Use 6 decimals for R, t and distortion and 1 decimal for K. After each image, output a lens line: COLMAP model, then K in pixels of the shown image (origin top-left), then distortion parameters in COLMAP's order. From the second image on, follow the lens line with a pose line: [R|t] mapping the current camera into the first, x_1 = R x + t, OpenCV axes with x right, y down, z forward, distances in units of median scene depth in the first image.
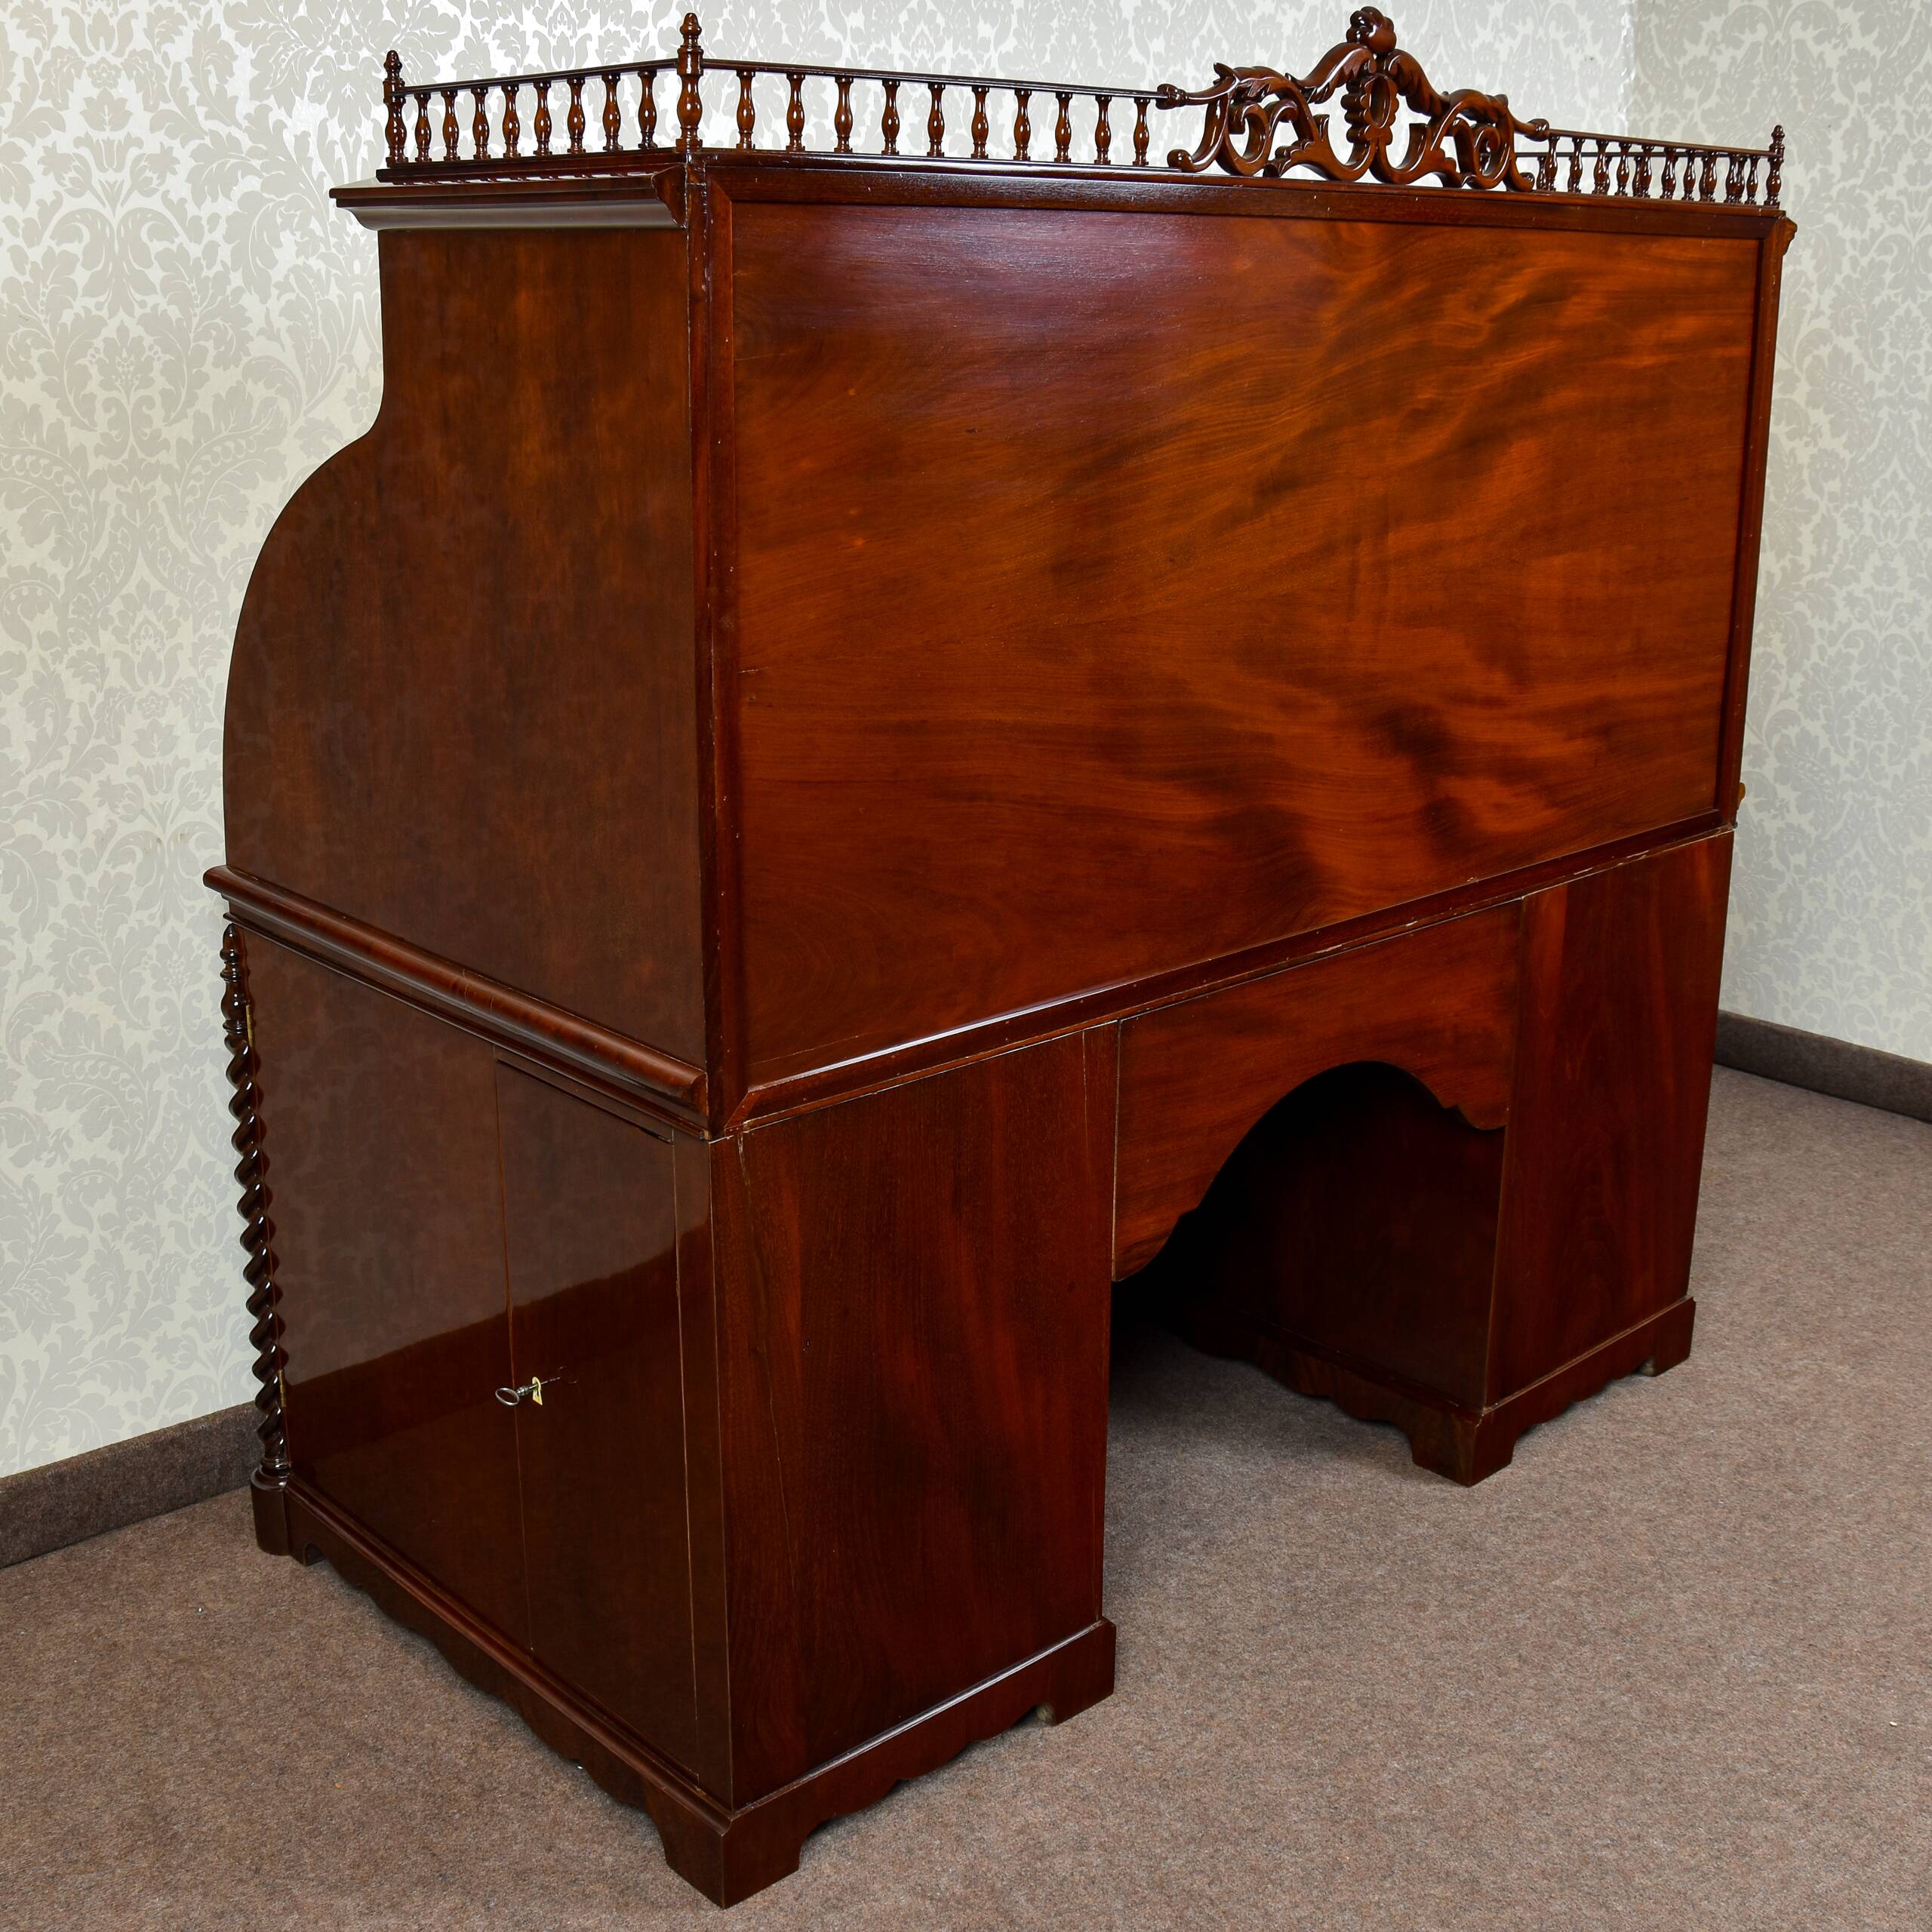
lens RADIAL K [[2328.9, 0, 1026.3], [0, 2328.9, 926.5], [0, 0, 1]] dist [-0.162877, 0.092978]
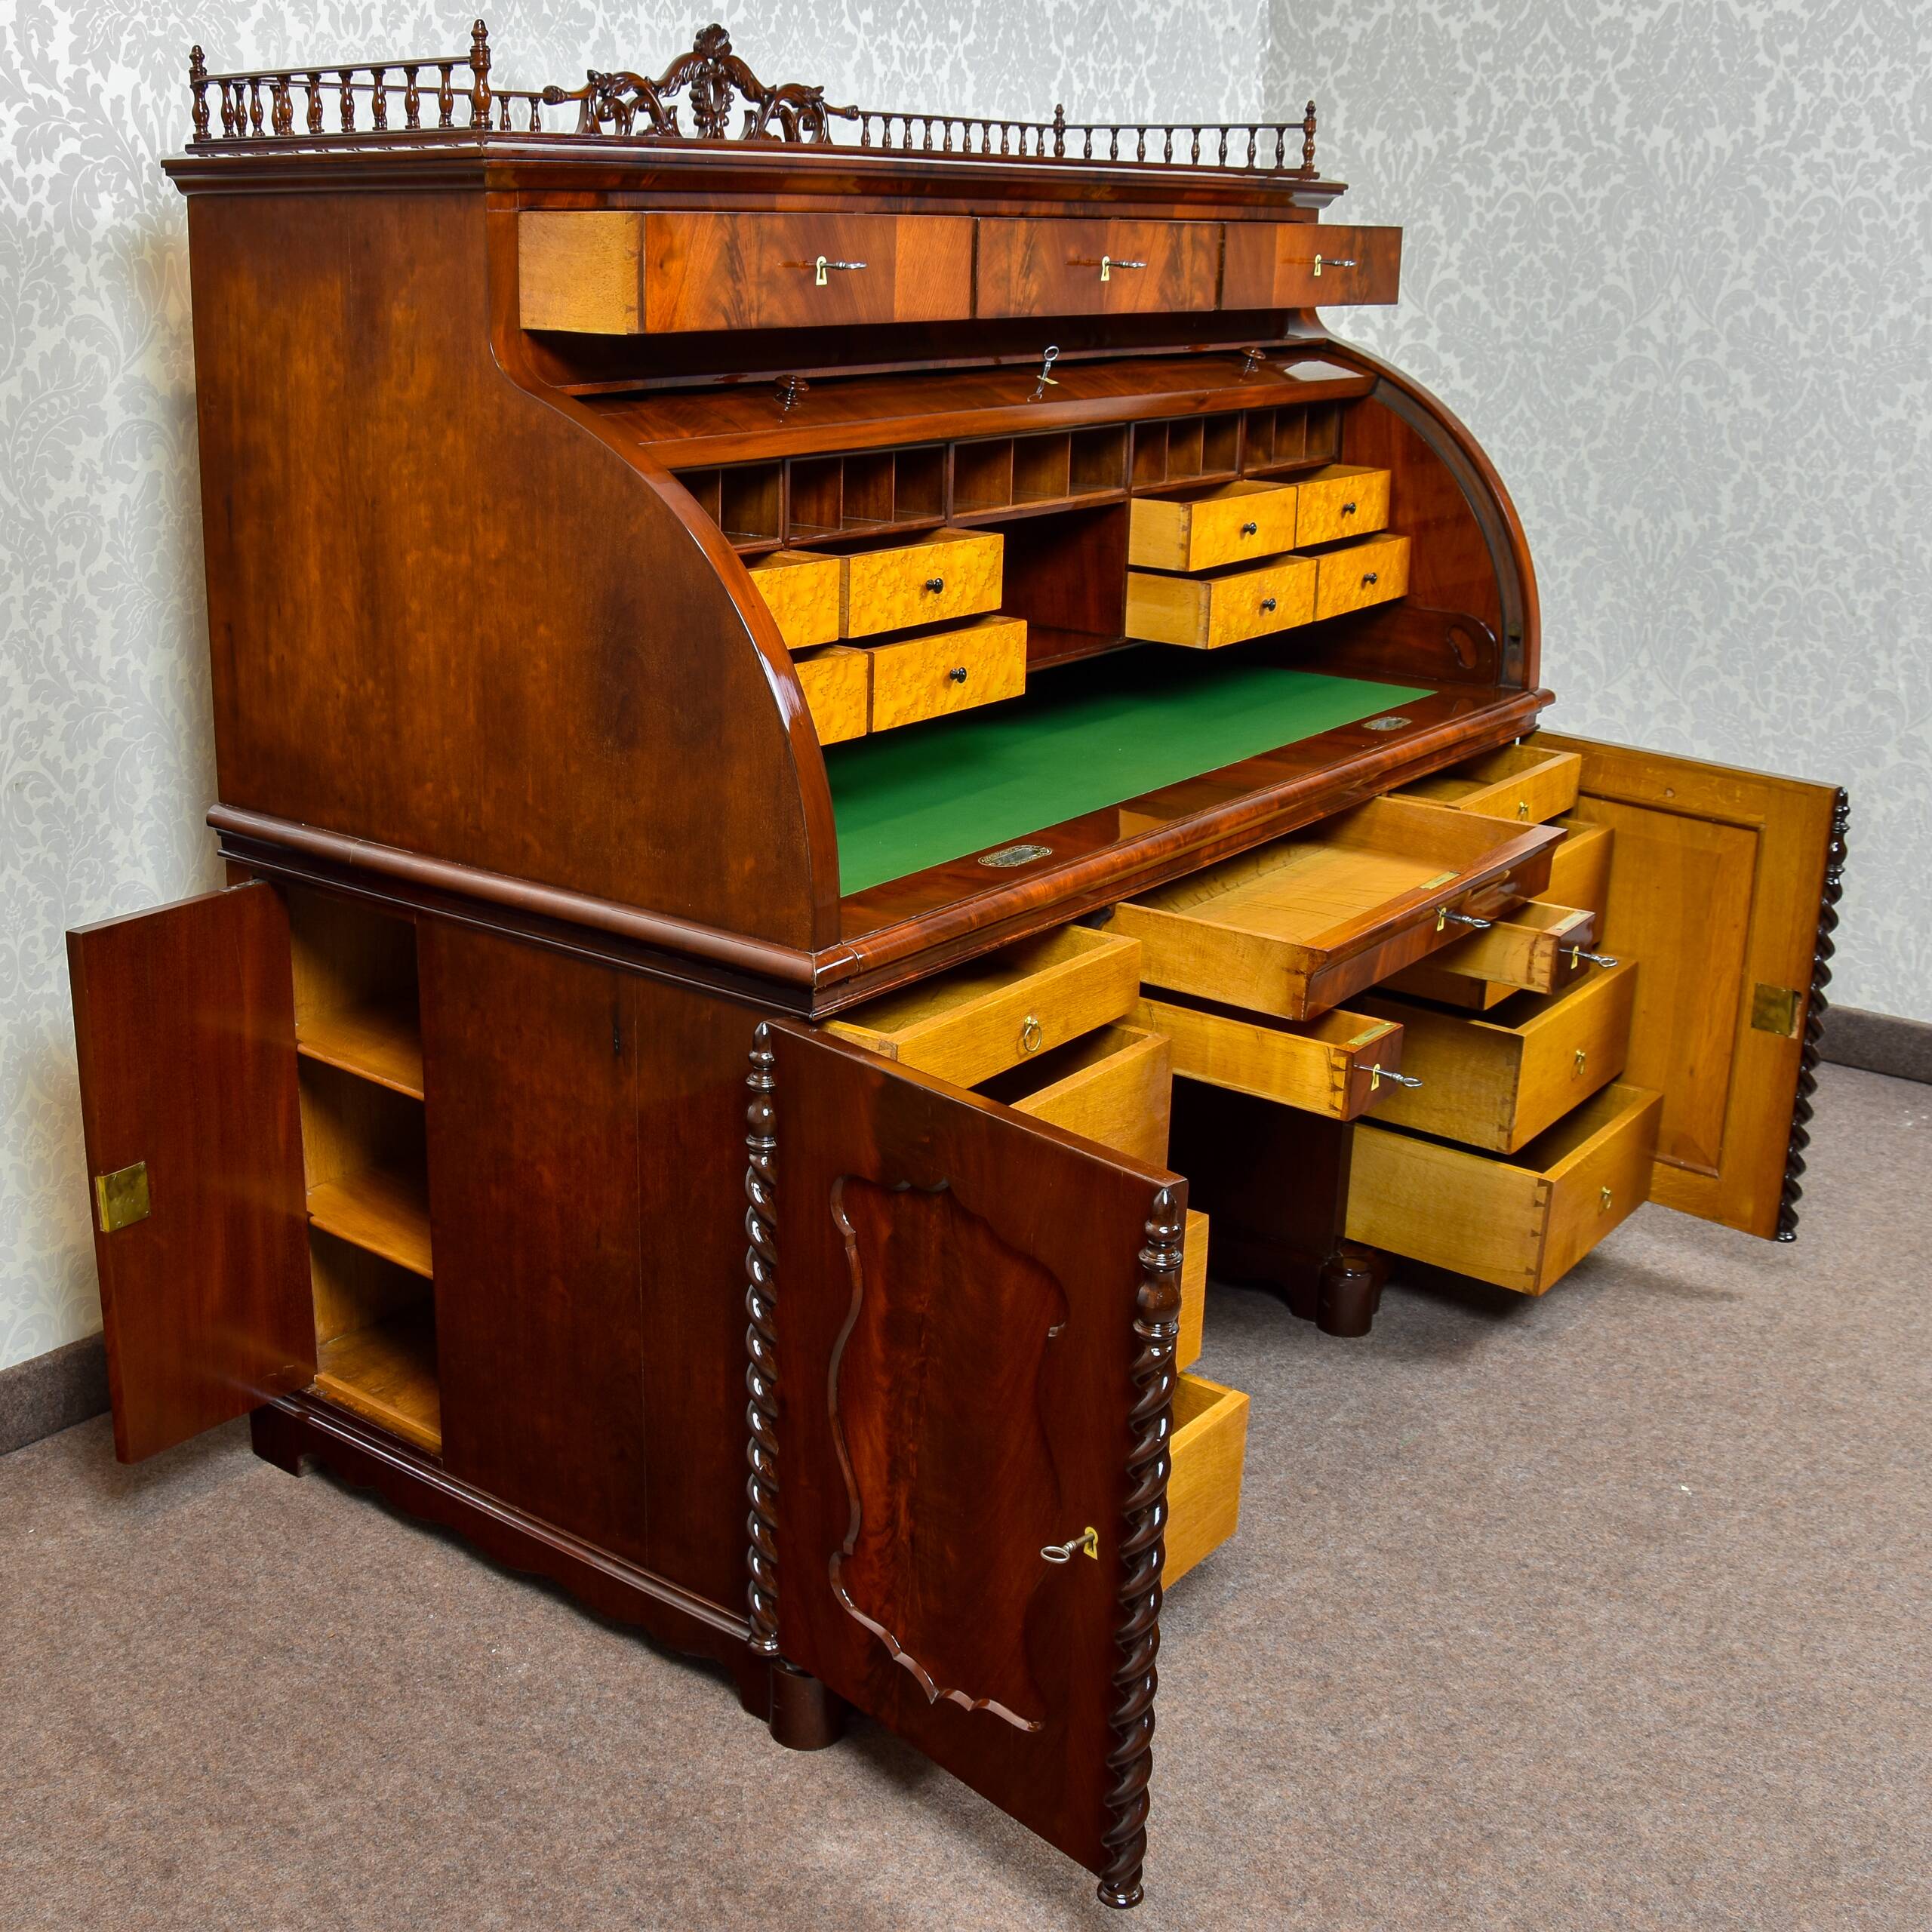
lens RADIAL K [[2259.5, 0, 926.4], [0, 2259.5, 912.9], [0, 0, 1]] dist [-0.167472, 0.095481]
pose [[0.988746, -0.042471, 0.143452, -0.114326], [0.039628, 0.998959, 0.022617, 0.011526], [-0.144263, -0.016678, 0.989399, -0.037333]]
